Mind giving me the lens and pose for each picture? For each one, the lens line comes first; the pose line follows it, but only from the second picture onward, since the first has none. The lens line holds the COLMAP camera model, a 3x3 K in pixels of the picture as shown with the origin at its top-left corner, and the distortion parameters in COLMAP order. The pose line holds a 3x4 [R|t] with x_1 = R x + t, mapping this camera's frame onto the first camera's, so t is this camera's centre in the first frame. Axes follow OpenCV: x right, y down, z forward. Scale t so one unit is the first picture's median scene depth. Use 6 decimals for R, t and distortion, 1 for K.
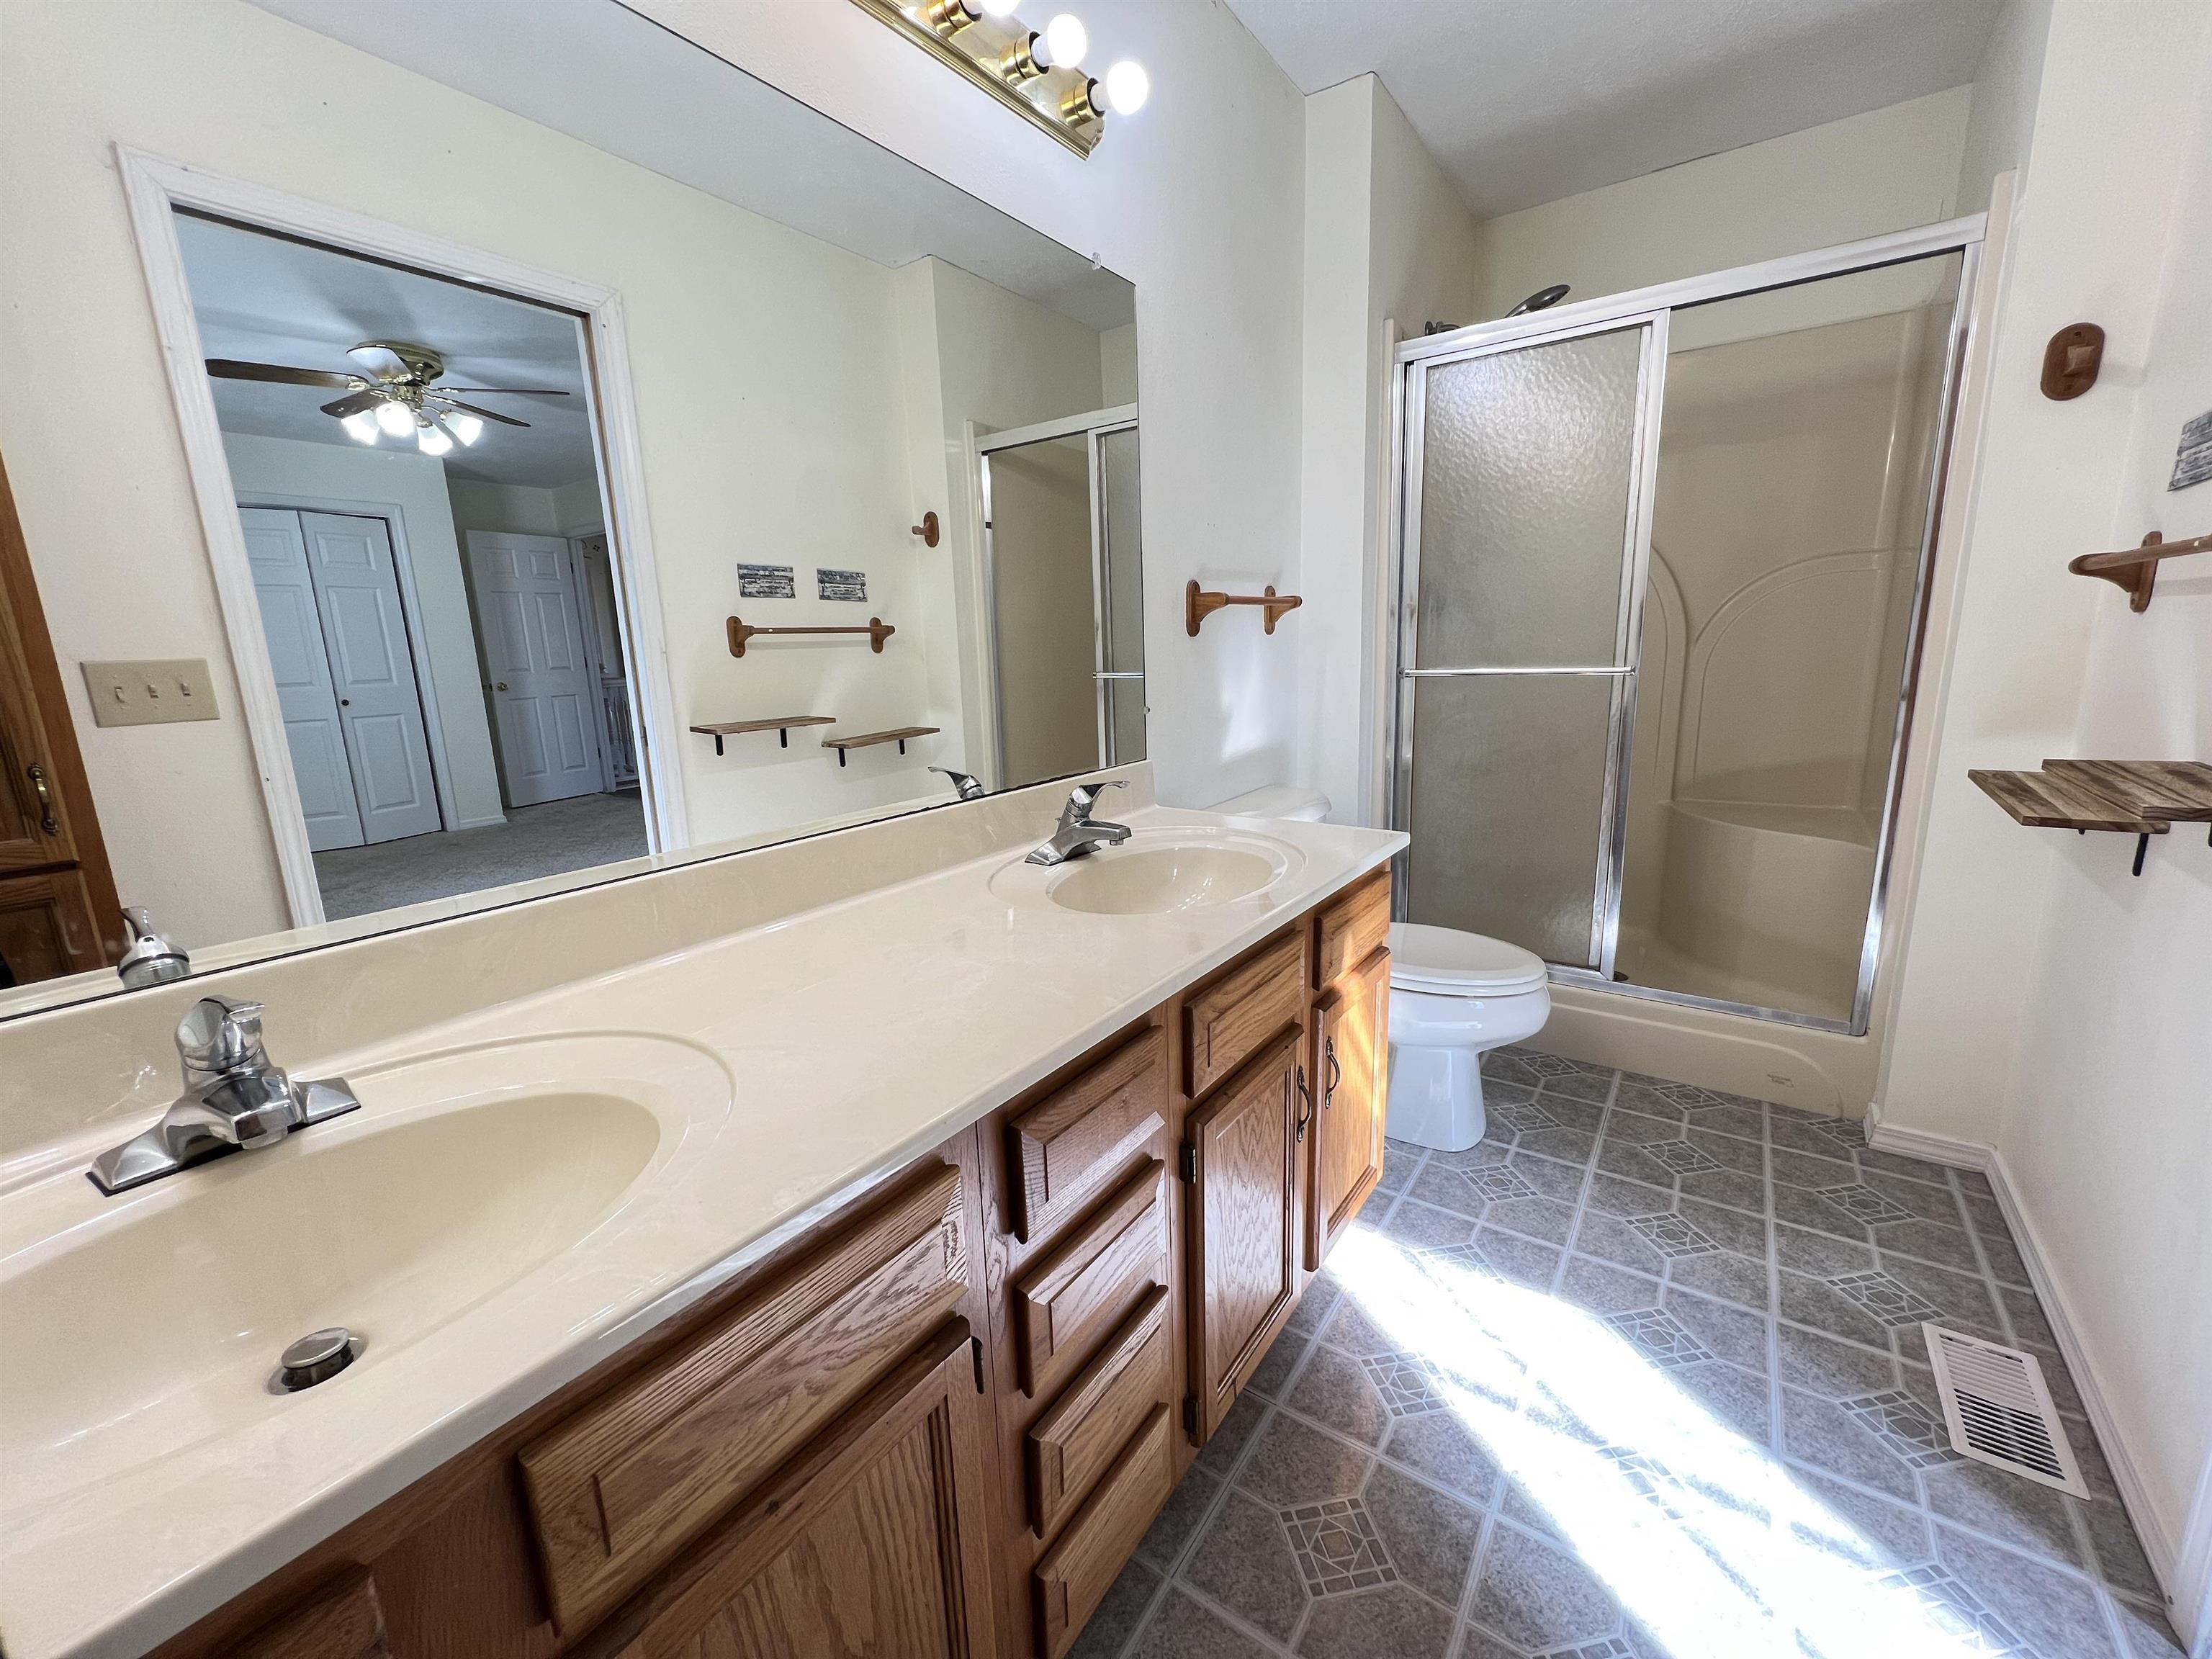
lens RADIAL K [[882.3, 0, 1102.3], [0, 882.3, 822.3], [0, 0, 1]] dist [-0.000740, -0.000377]
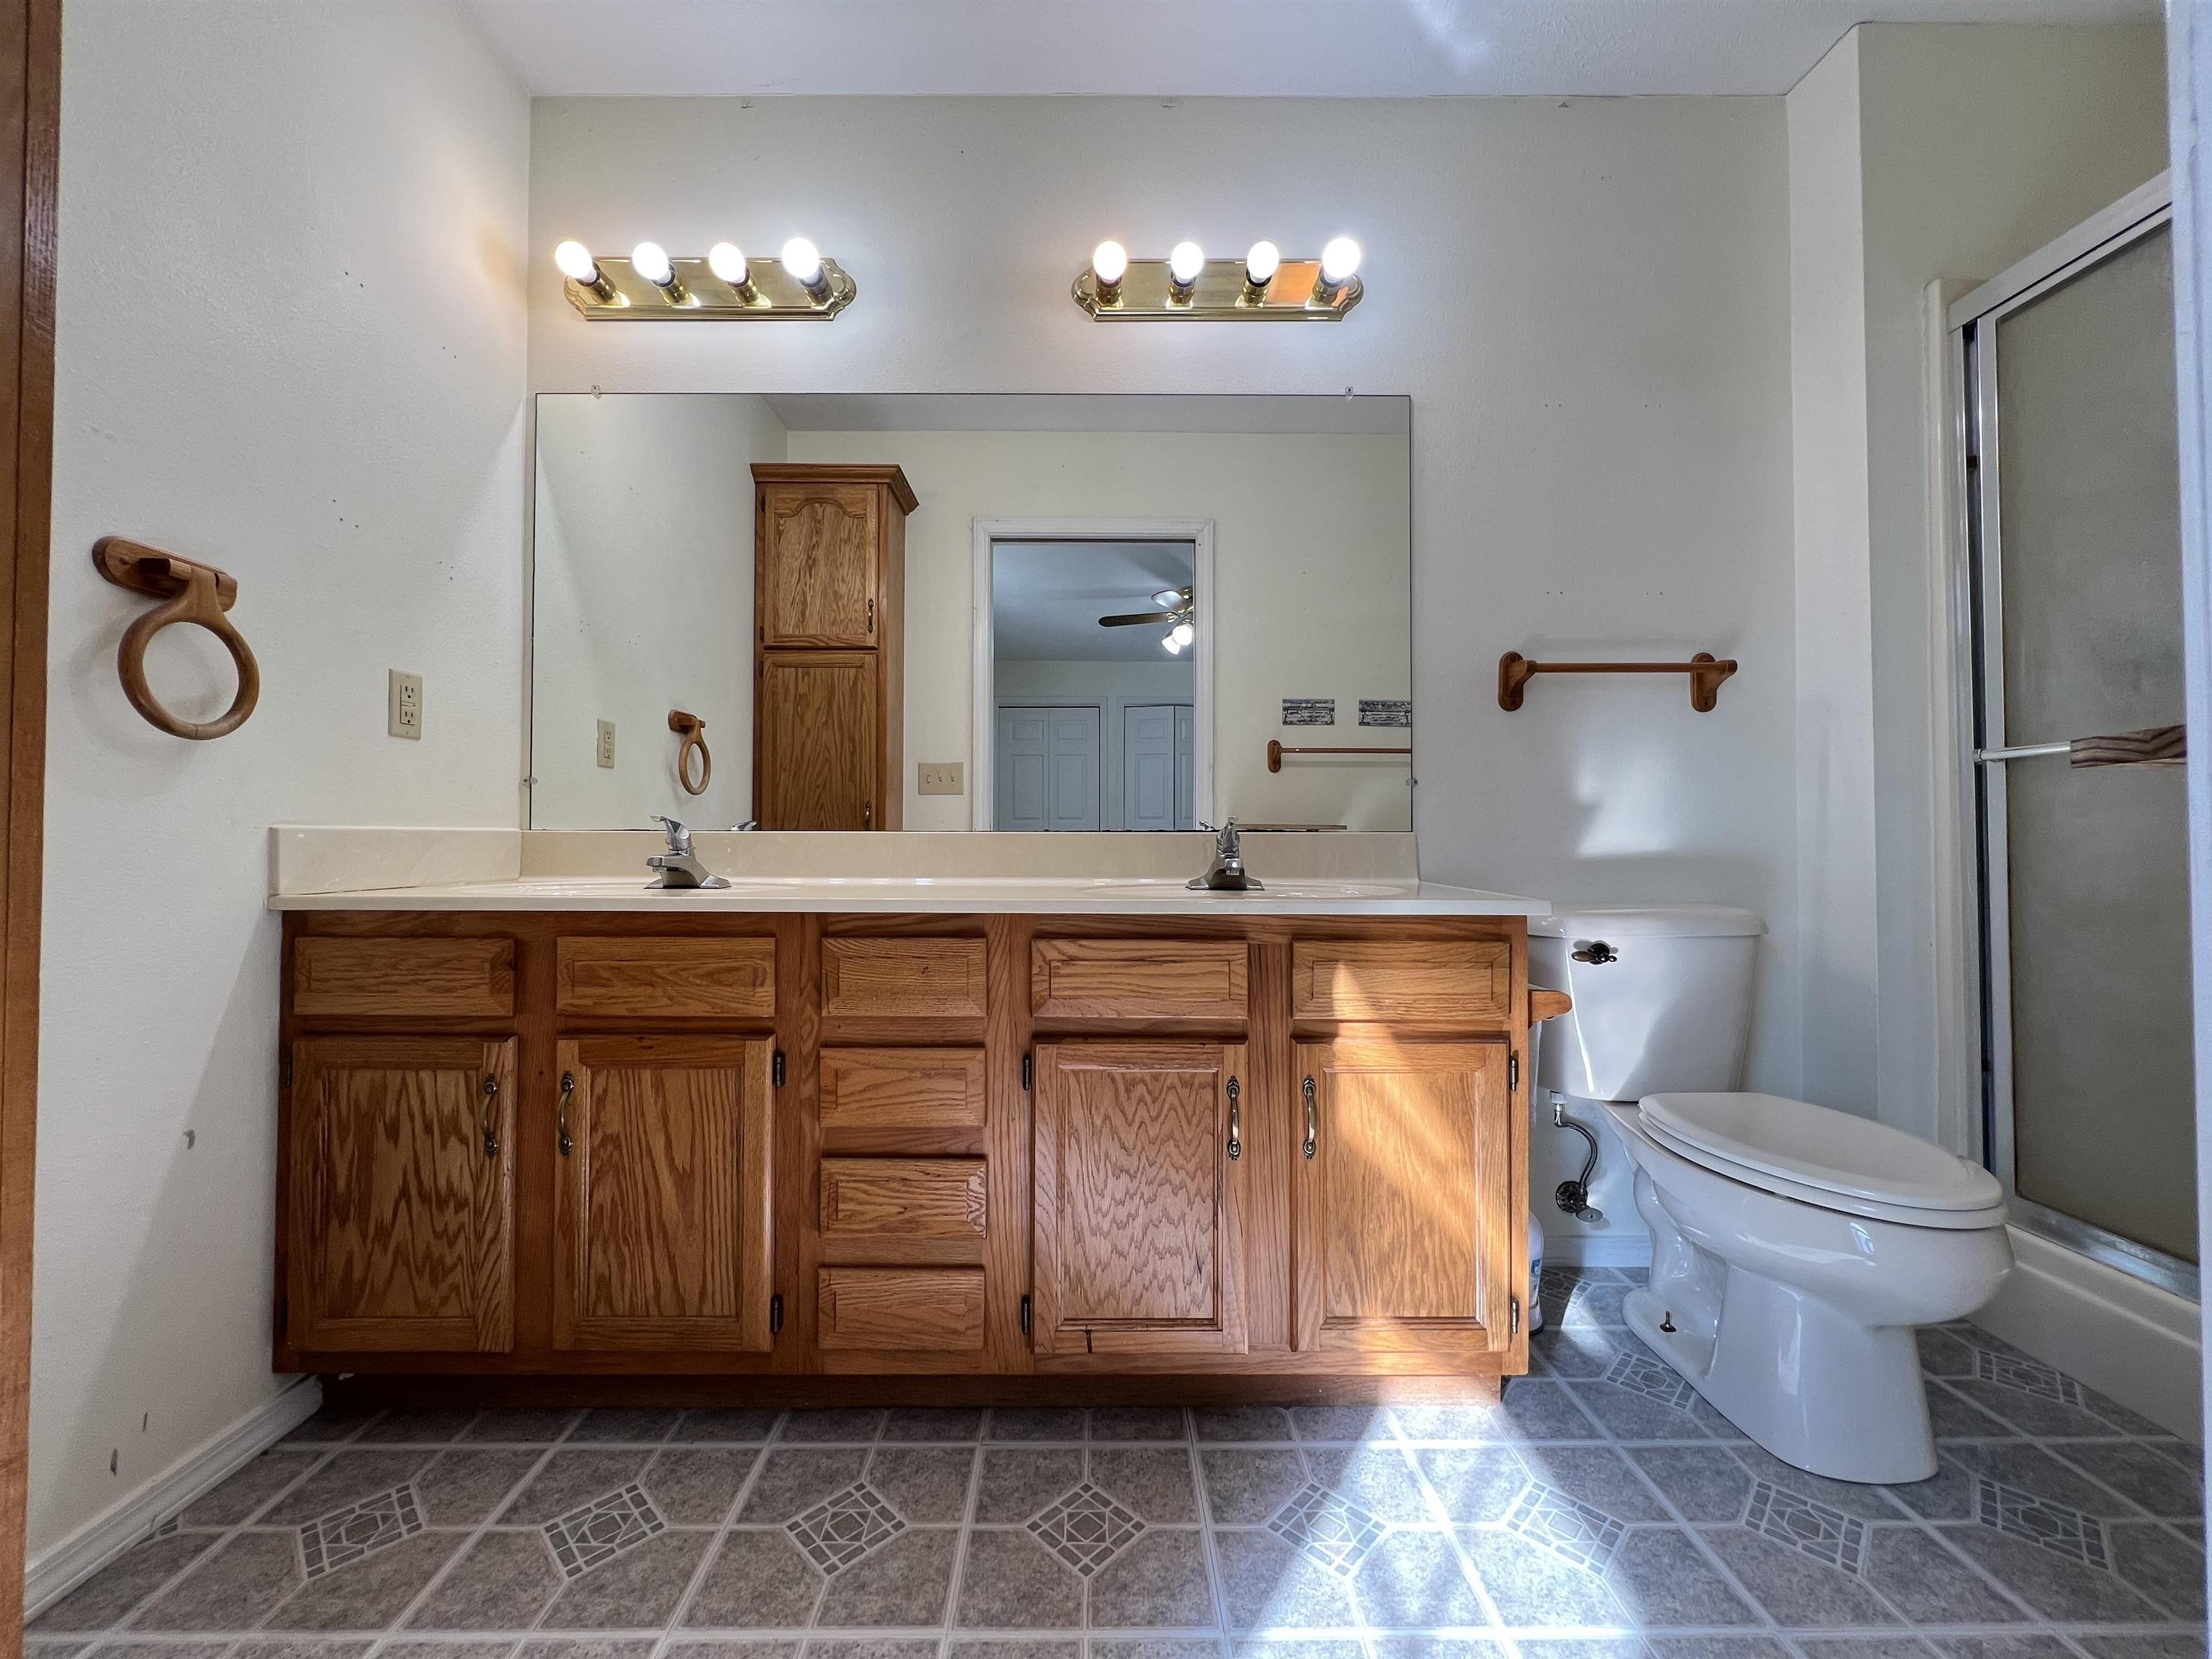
lens RADIAL K [[883.1, 0, 1096.6], [0, 883.1, 824.4], [0, 0, 1]] dist [-0.001954, 0.000583]
pose [[0.587434, 0.019260, -0.809043, 0.864773], [-0.181253, 0.977451, -0.108336, 0.121285], [0.788713, 0.210282, 0.577679, 0.216057]]
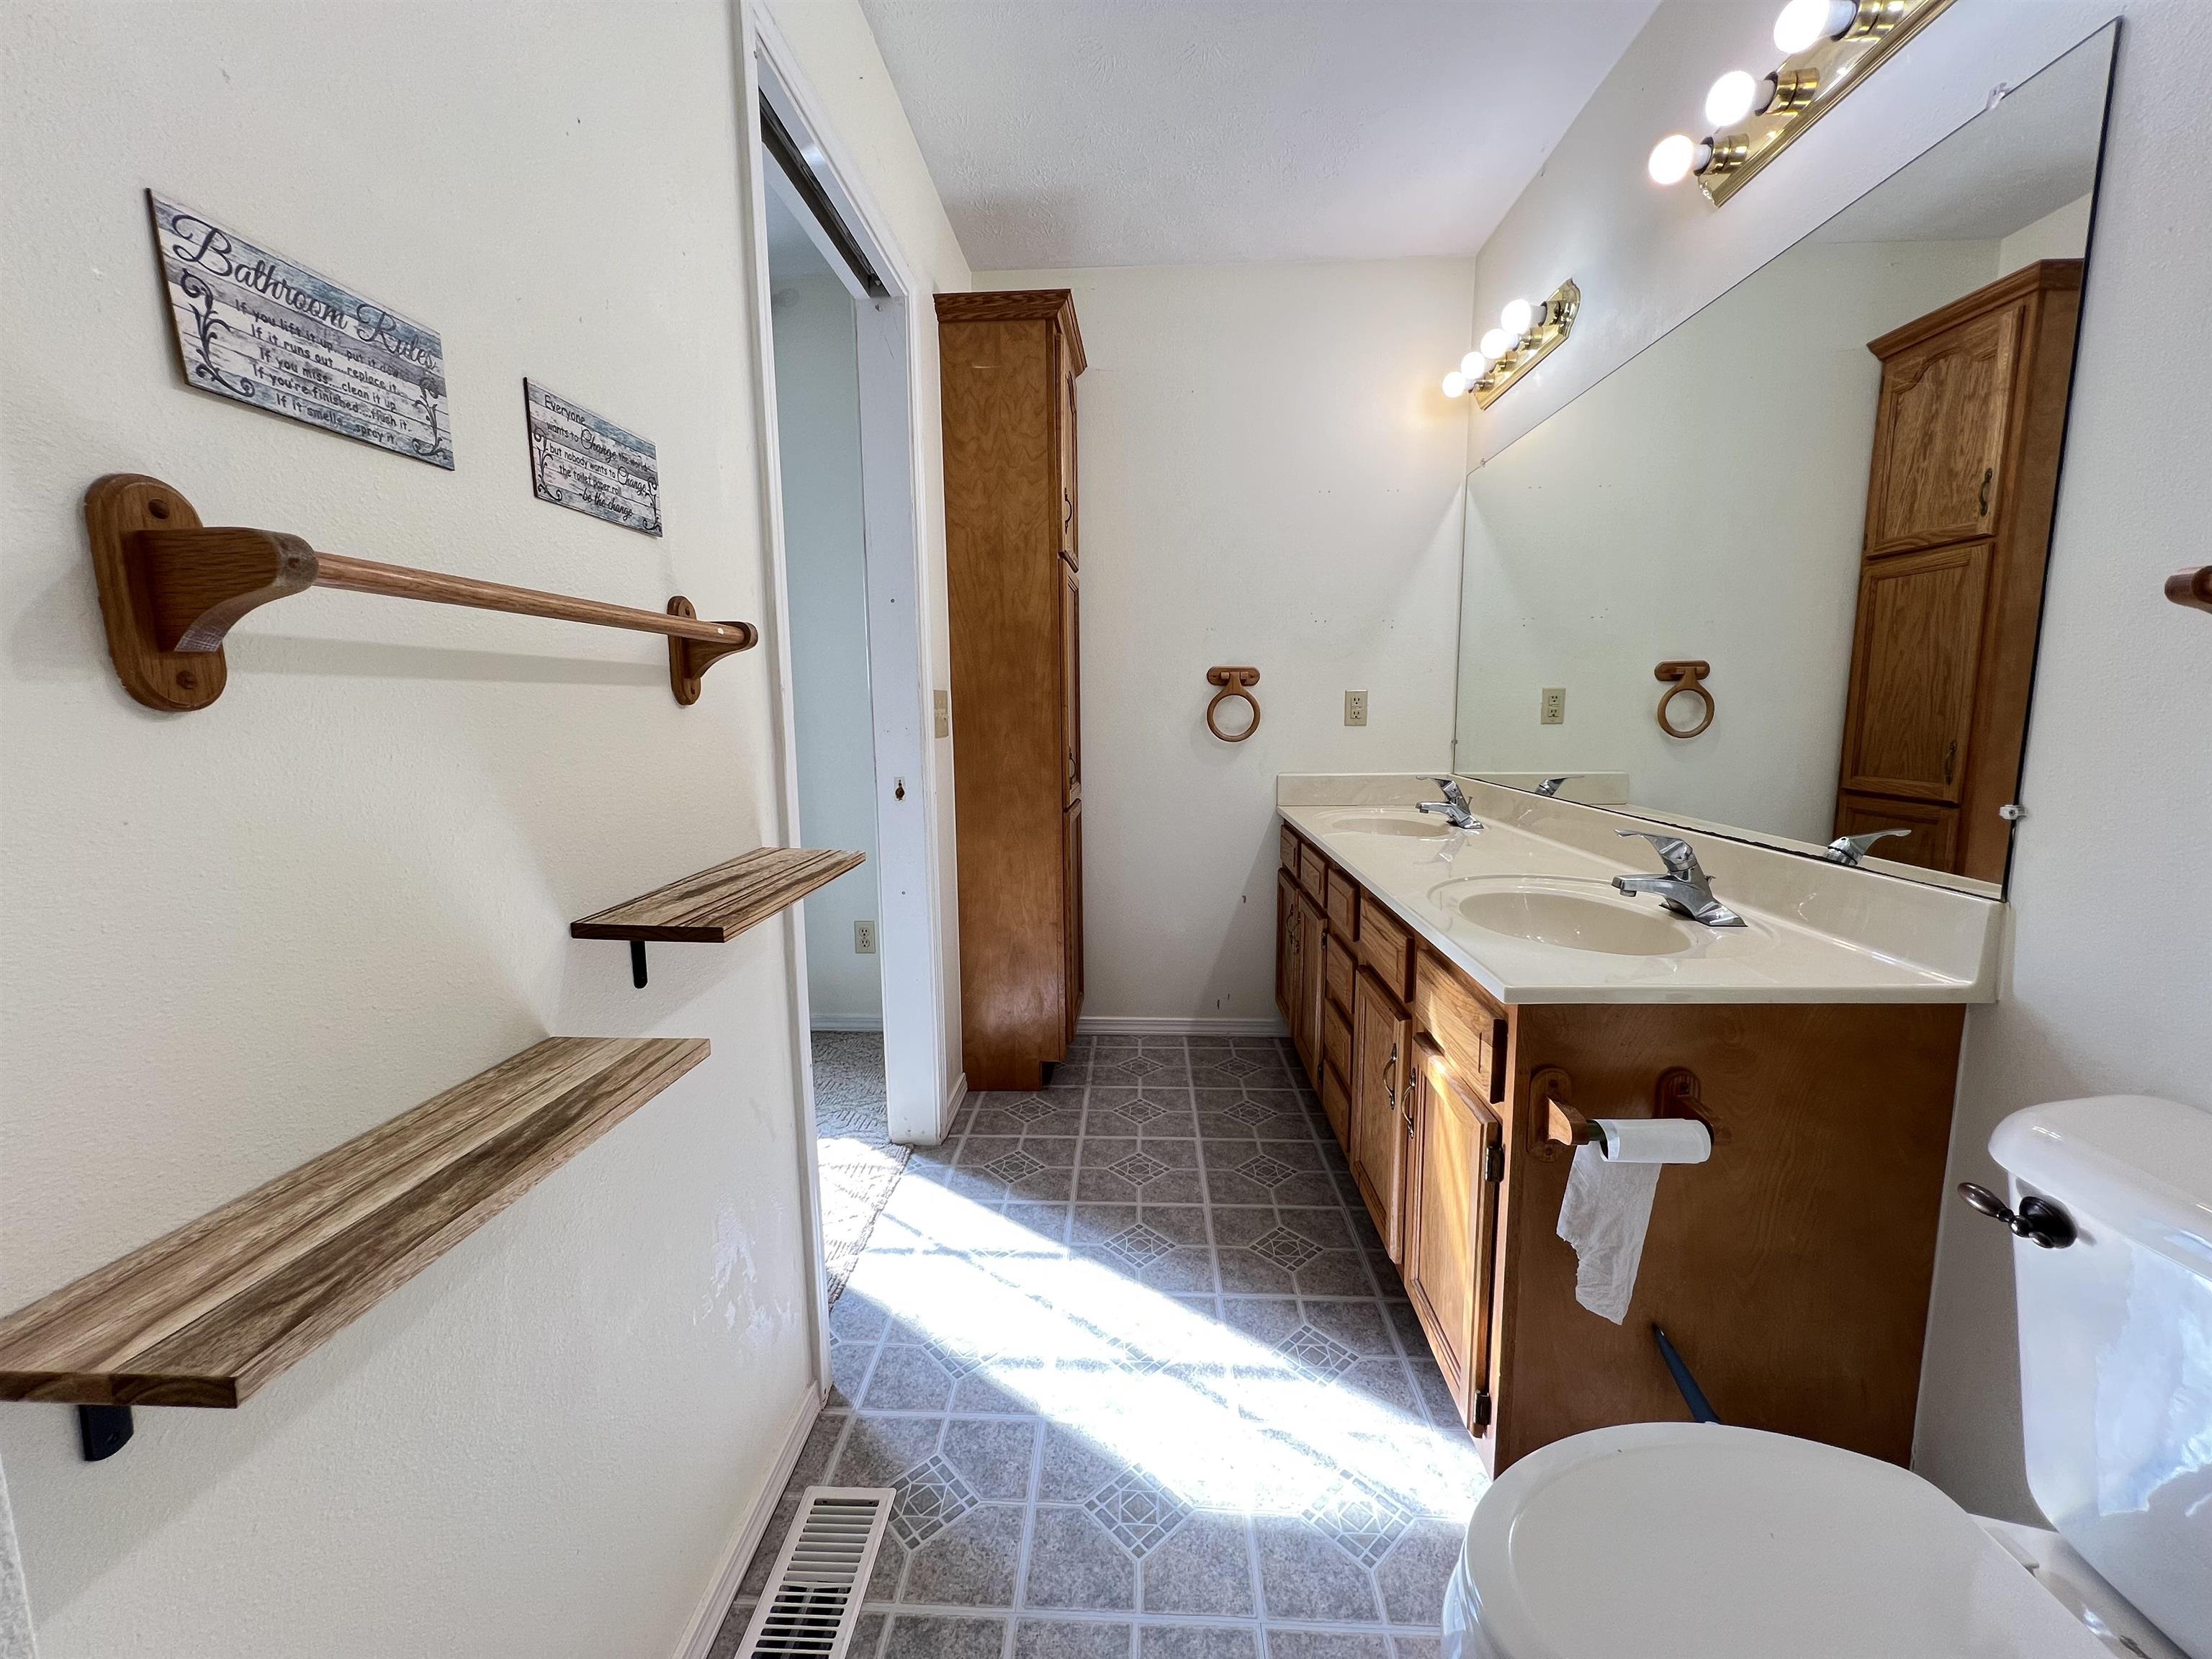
lens RADIAL K [[883.1, 0, 1096.6], [0, 883.1, 824.4], [0, 0, 1]] dist [-0.001954, 0.000583]
pose [[-0.841583, 0.116543, -0.527404, 1.083595], [-0.066471, 0.946674, 0.315261, -0.339805], [0.536022, 0.300375, -0.788959, 1.517032]]
